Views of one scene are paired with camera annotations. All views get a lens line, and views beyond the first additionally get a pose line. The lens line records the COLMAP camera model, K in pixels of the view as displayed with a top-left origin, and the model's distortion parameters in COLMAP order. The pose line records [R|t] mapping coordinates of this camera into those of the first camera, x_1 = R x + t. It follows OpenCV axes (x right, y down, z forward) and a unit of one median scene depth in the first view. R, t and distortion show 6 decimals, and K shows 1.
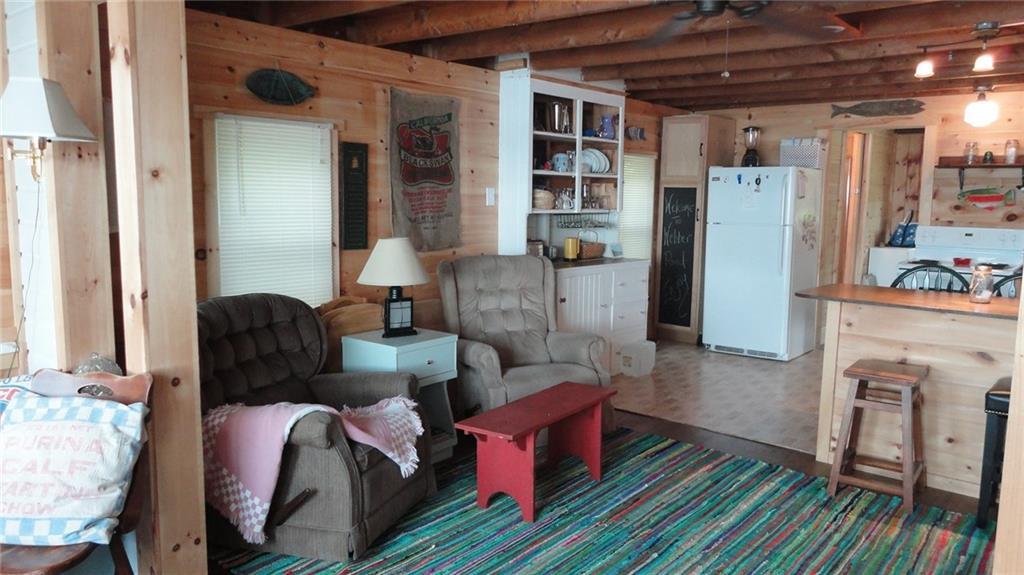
lens RADIAL K [[753.0, 0, 505.6], [0, 753.0, 280.9], [0, 0, 1]] dist [0.010398, -0.010340]
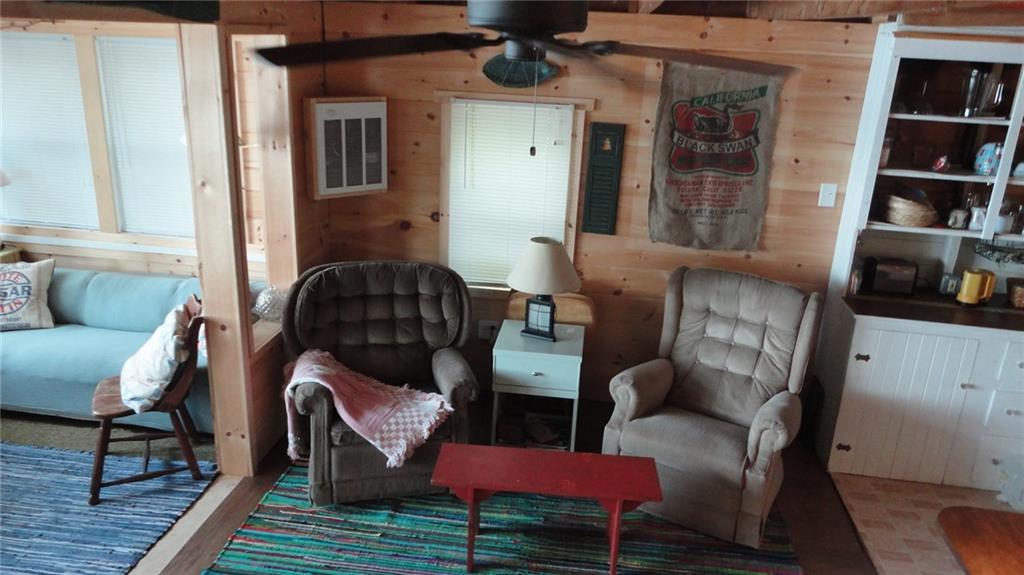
lens RADIAL K [[753.0, 0, 508.2], [0, 753.0, 278.1], [0, 0, 1]] dist [0.010398, -0.010340]
pose [[0.526974, 0.281531, -0.801897, 0.519680], [-0.134008, 0.959262, 0.248714, -0.207107], [0.839250, -0.023605, 0.543233, 0.367289]]
